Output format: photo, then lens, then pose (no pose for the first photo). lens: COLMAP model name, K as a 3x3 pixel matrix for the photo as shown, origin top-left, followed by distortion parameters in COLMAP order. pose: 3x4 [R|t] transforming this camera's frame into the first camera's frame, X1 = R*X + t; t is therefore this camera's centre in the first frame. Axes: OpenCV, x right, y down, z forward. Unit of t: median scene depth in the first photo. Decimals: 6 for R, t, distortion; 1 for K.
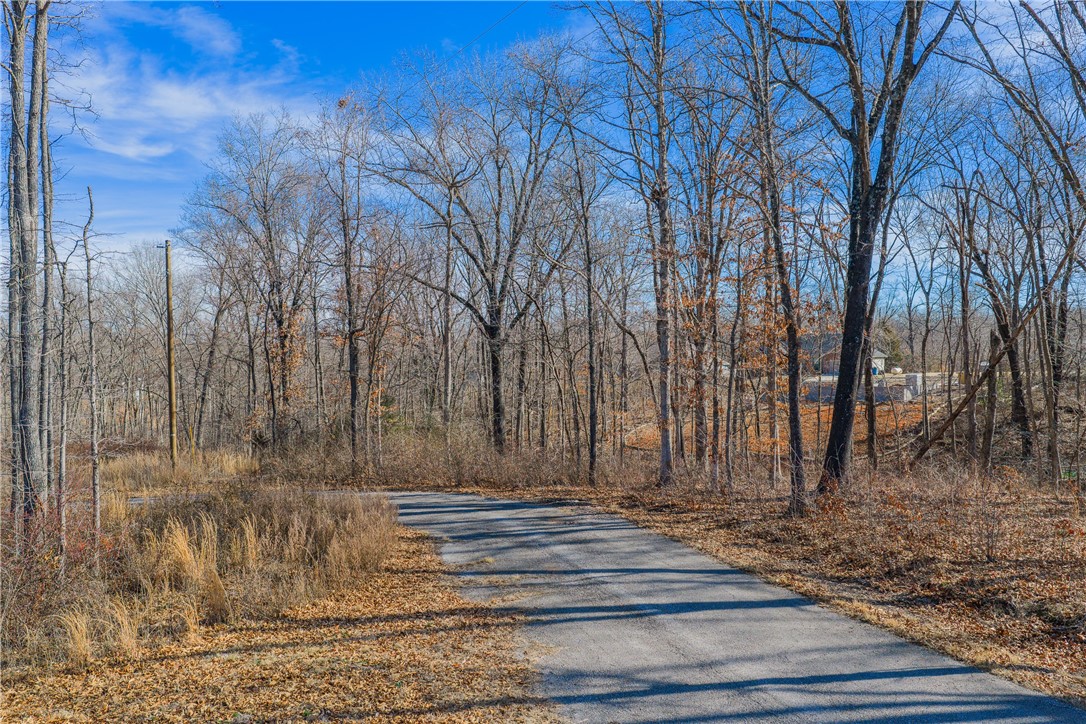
lens RADIAL K [[898.8, 0, 536.7], [0, 898.8, 363.1], [0, 0, 1]] dist [-0.005903, -0.003131]
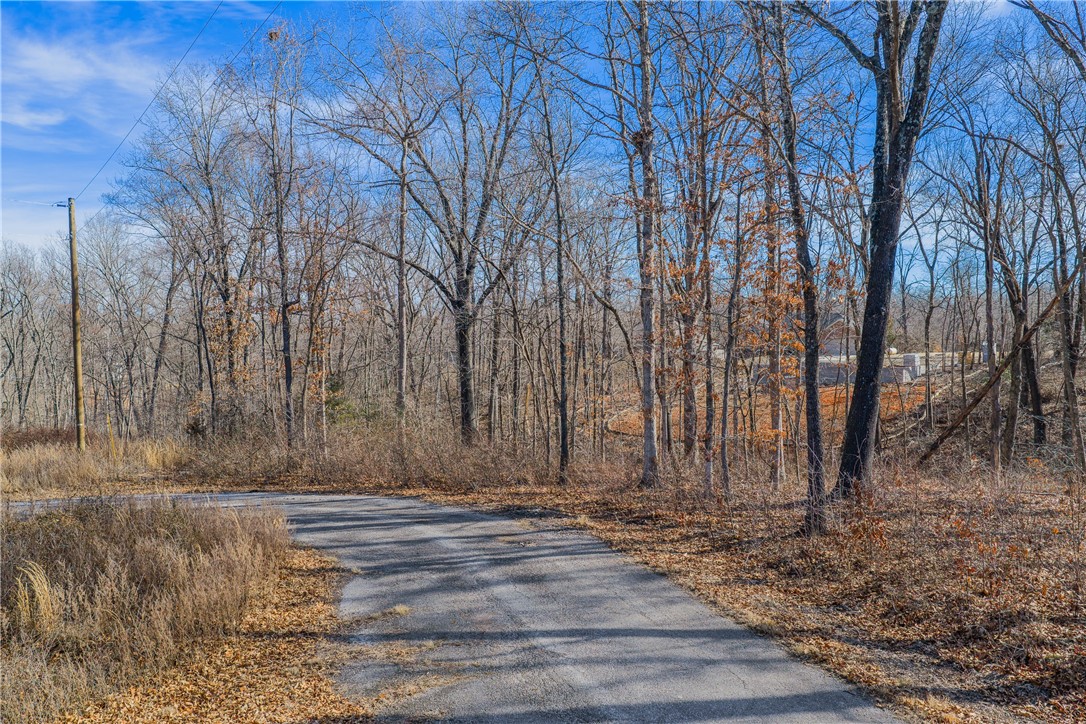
lens RADIAL K [[865.3, 0, 544.8], [0, 865.3, 362.9], [0, 0, 1]] dist [-0.012029, -0.000405]
pose [[0.999847, -0.000639, 0.017475, 0.031026], [0.000273, 0.999781, 0.020919, 0.004068], [-0.017485, -0.020911, 0.999628, 0.190135]]
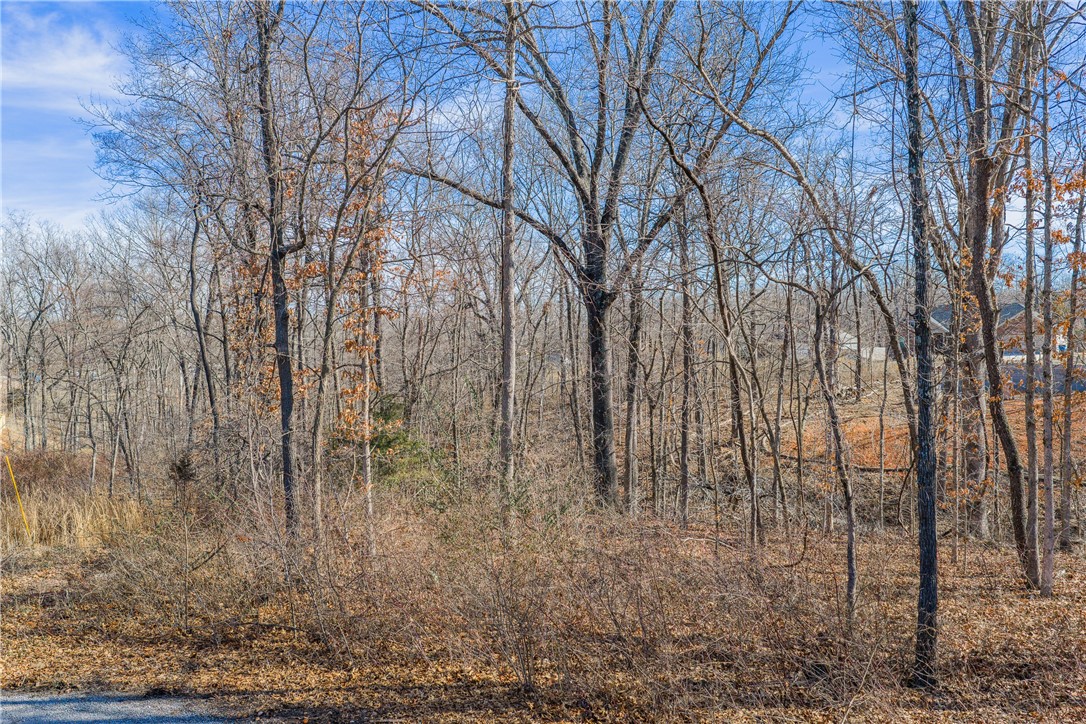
lens RADIAL K [[898.8, 0, 542.9], [0, 898.8, 361.6], [0, 0, 1]] dist [-0.005903, -0.003131]
pose [[0.995646, -0.001669, -0.093204, -0.037672], [0.003330, 0.999838, 0.017667, 0.010345], [0.093159, -0.017901, 0.995490, 0.602617]]
